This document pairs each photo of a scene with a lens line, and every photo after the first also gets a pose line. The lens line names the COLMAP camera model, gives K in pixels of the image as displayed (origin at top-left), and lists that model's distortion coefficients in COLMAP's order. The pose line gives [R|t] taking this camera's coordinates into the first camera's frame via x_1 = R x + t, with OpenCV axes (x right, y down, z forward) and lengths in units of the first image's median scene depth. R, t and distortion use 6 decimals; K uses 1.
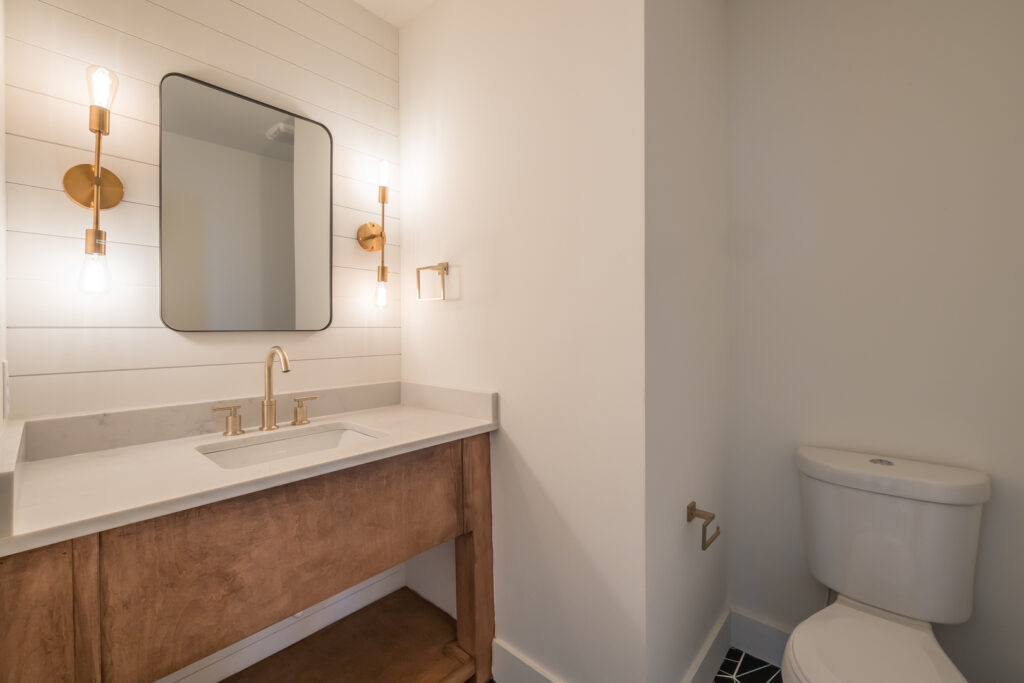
lens RADIAL K [[433.2, 0, 512.0], [0, 433.2, 330.0], [0, 0, 1]] dist [-0.008976, 0.001037]
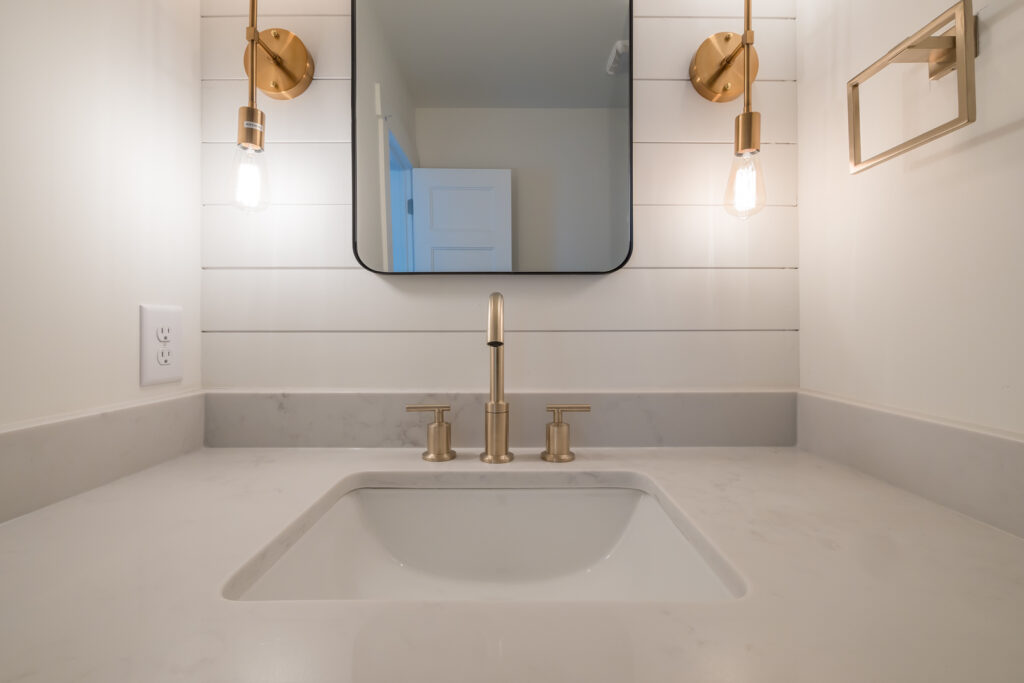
lens RADIAL K [[433.2, 0, 512.0], [0, 433.2, 330.0], [0, 0, 1]] dist [-0.008976, 0.001037]
pose [[0.669337, 0.000498, -0.742959, -0.162906], [-0.005526, 0.999975, -0.004308, 0.075414], [0.742938, 0.006989, 0.669324, 0.638857]]
